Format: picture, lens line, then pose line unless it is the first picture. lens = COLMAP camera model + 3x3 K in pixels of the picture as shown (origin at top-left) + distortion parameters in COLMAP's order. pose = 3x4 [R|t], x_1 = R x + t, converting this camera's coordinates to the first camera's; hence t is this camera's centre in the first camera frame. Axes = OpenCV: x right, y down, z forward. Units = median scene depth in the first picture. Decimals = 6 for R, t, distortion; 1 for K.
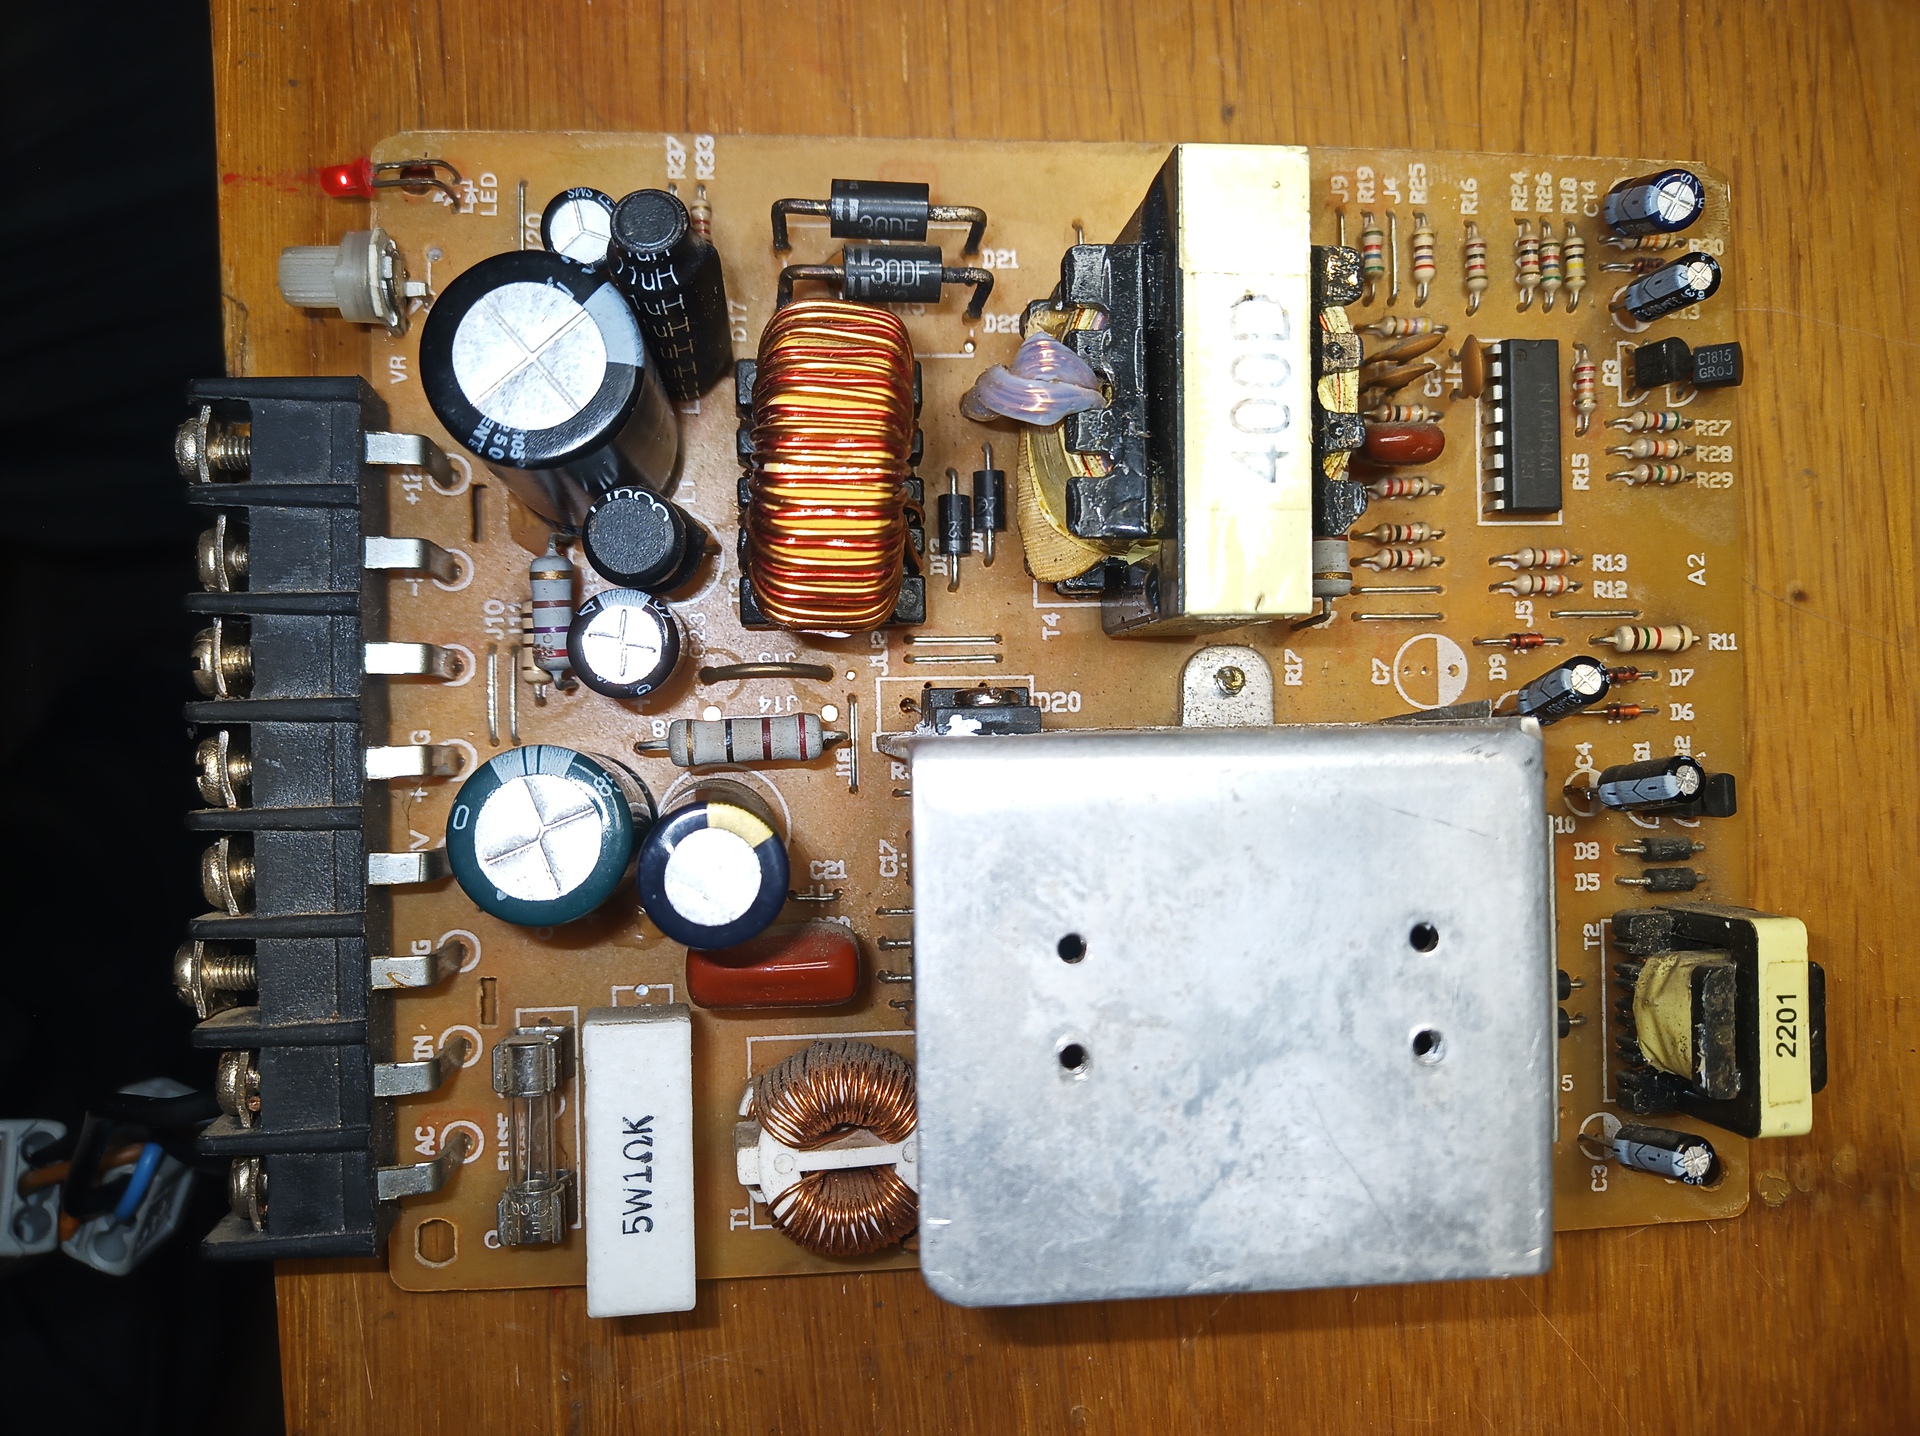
lens RADIAL K [[1461.3, 0, 960.0], [0, 1461.3, 718.0], [0, 0, 1]] dist [0.048237, -0.121881]
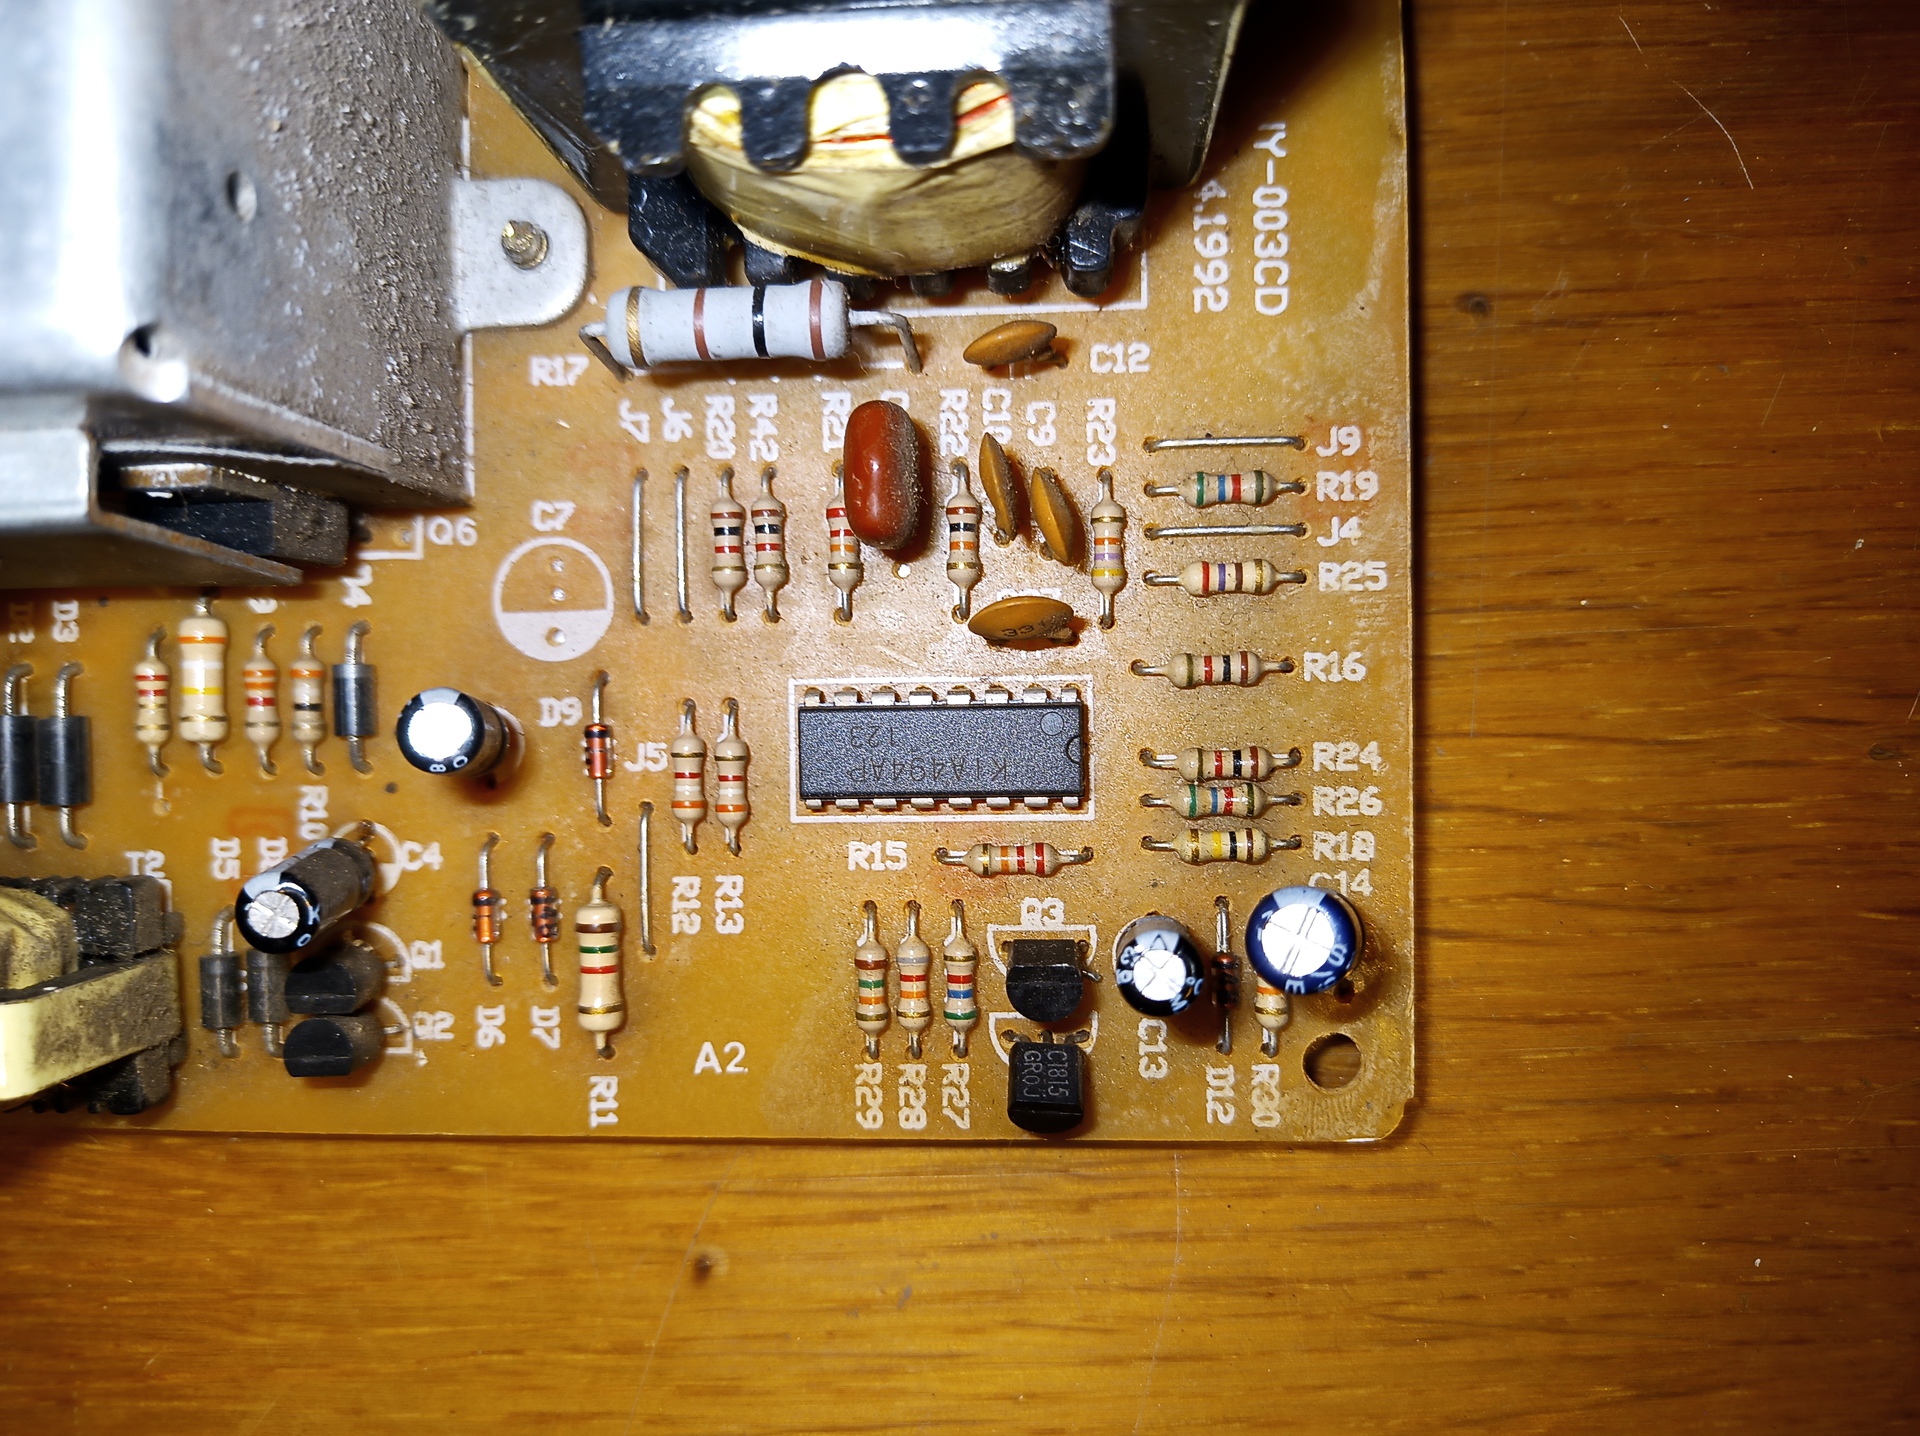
lens RADIAL K [[1489.3, 0, 960.0], [0, 1489.3, 718.0], [0, 0, 1]] dist [0.028410, -0.117145]
pose [[-0.011203, 0.994761, -0.101617, 0.446716], [-0.996984, -0.003308, 0.077535, -0.260168], [0.076792, 0.102179, 0.991798, 0.404064]]
